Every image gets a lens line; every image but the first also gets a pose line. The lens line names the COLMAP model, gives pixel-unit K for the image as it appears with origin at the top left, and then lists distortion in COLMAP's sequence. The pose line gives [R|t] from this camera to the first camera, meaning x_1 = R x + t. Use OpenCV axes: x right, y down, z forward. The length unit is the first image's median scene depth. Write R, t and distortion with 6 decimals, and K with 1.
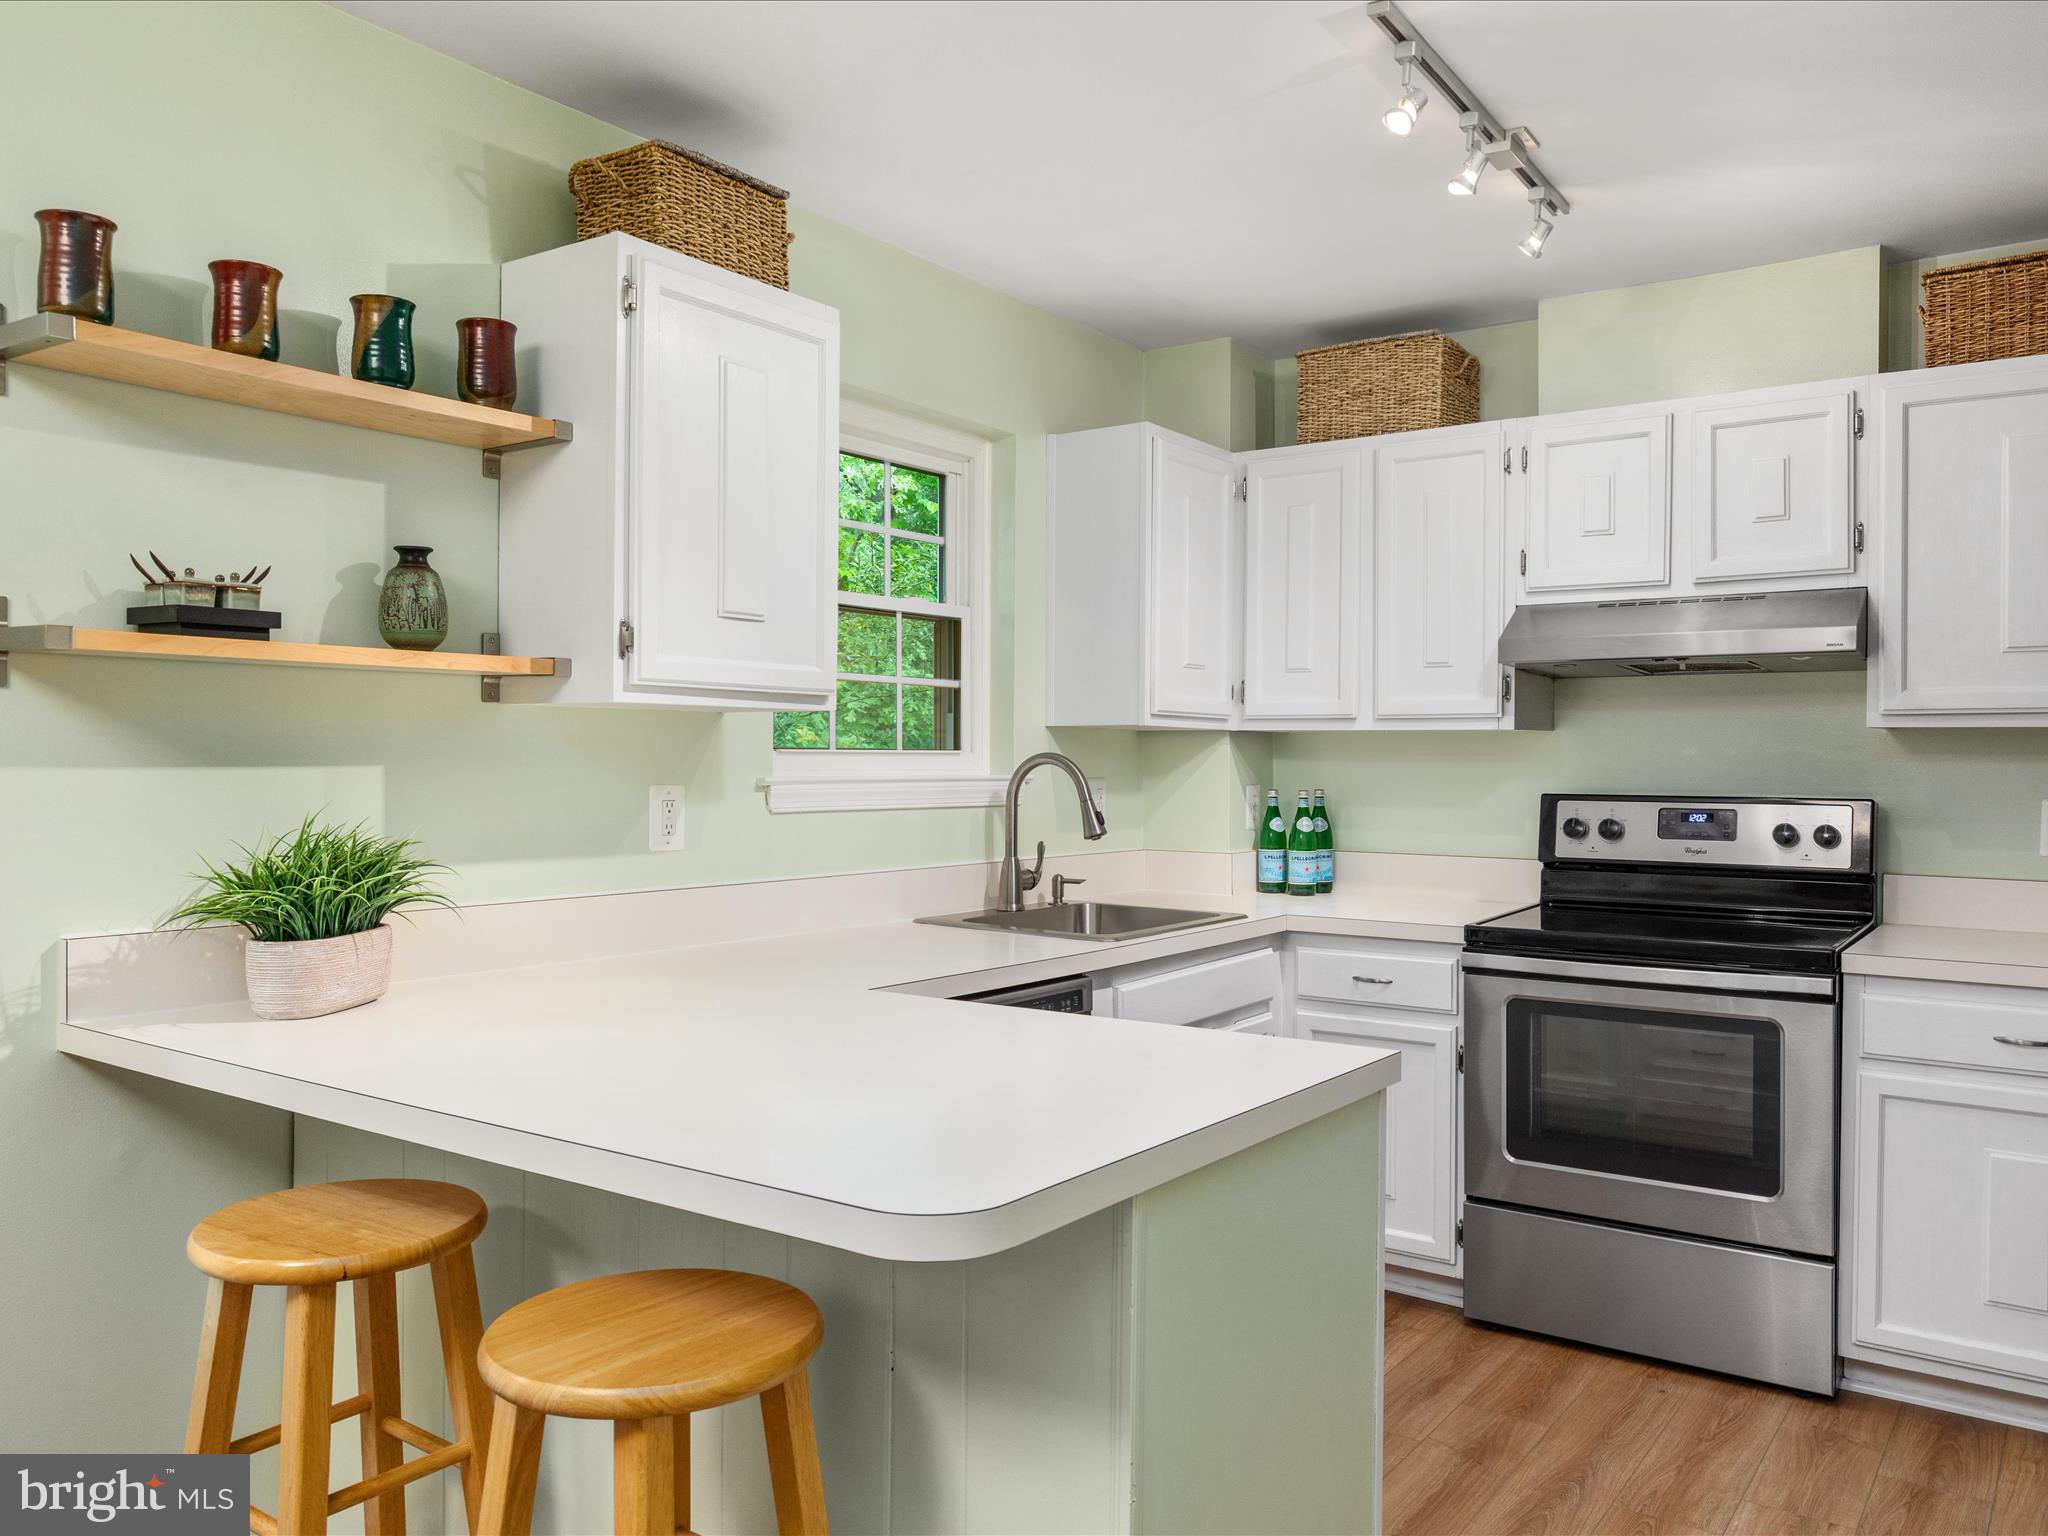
lens RADIAL K [[1490.5, 0, 971.2], [0, 1490.5, 781.3], [0, 0, 1]] dist [-0.011514, -0.002396]
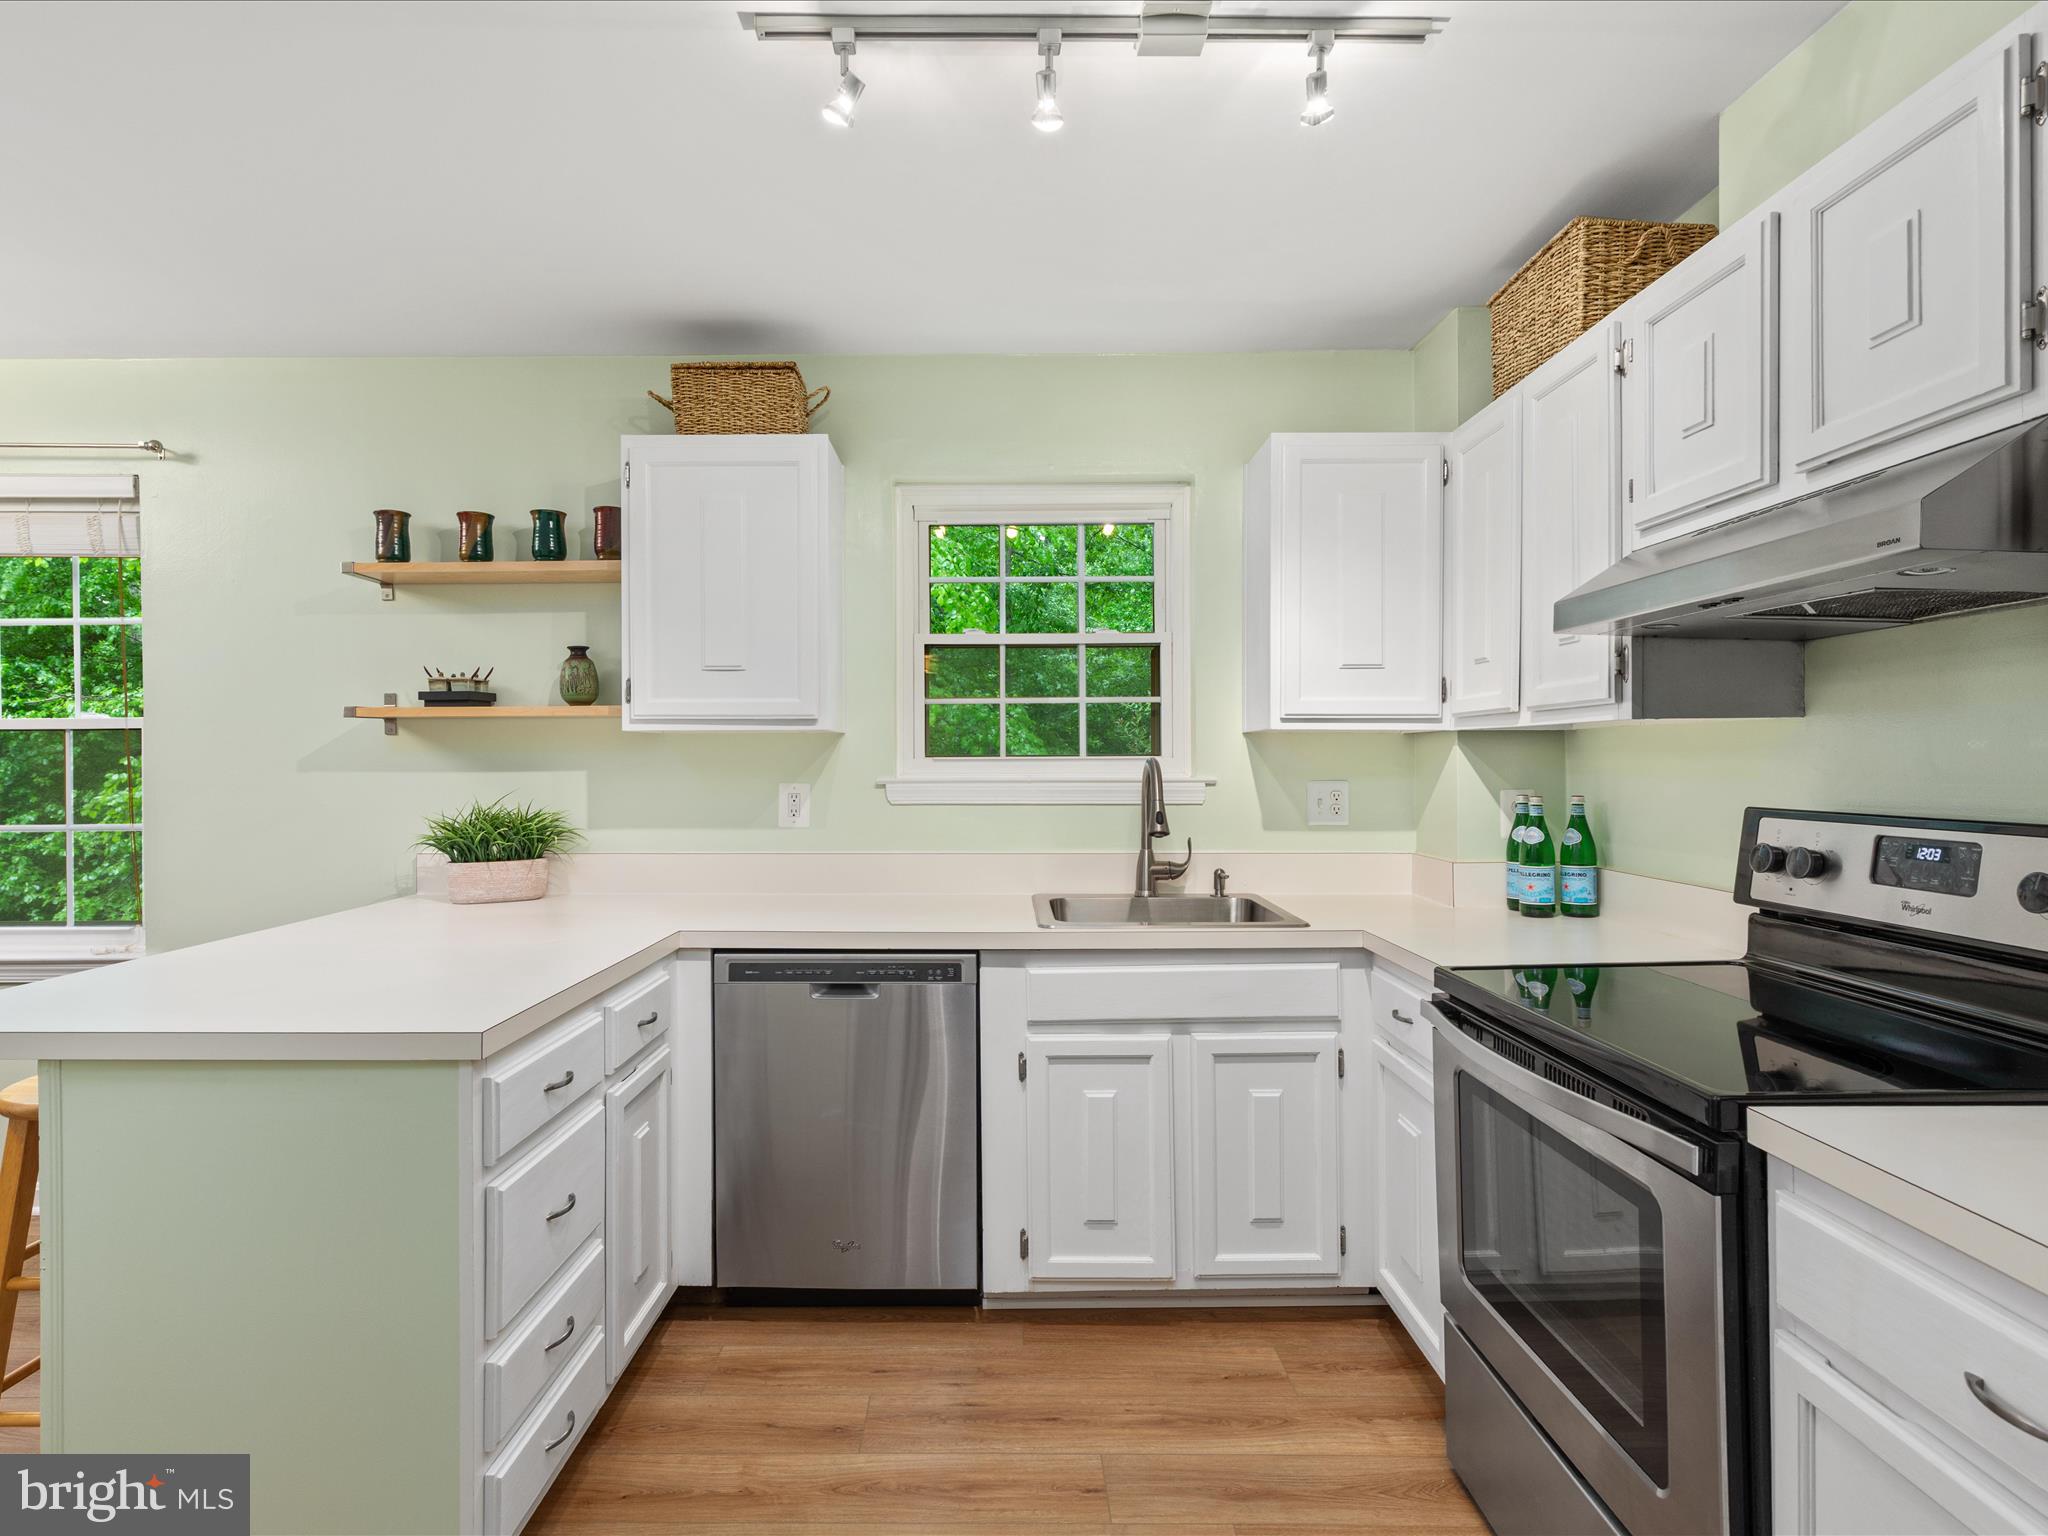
lens RADIAL K [[1027.7, 0, 1021.1], [0, 1027.7, 773.0], [0, 0, 1]] dist [0.009234, -0.001970]
pose [[0.594563, 0.001386, -0.804048, 0.921957], [-0.006123, 0.999977, -0.002804, -0.007080], [0.804026, 0.006590, 0.594558, 0.696387]]
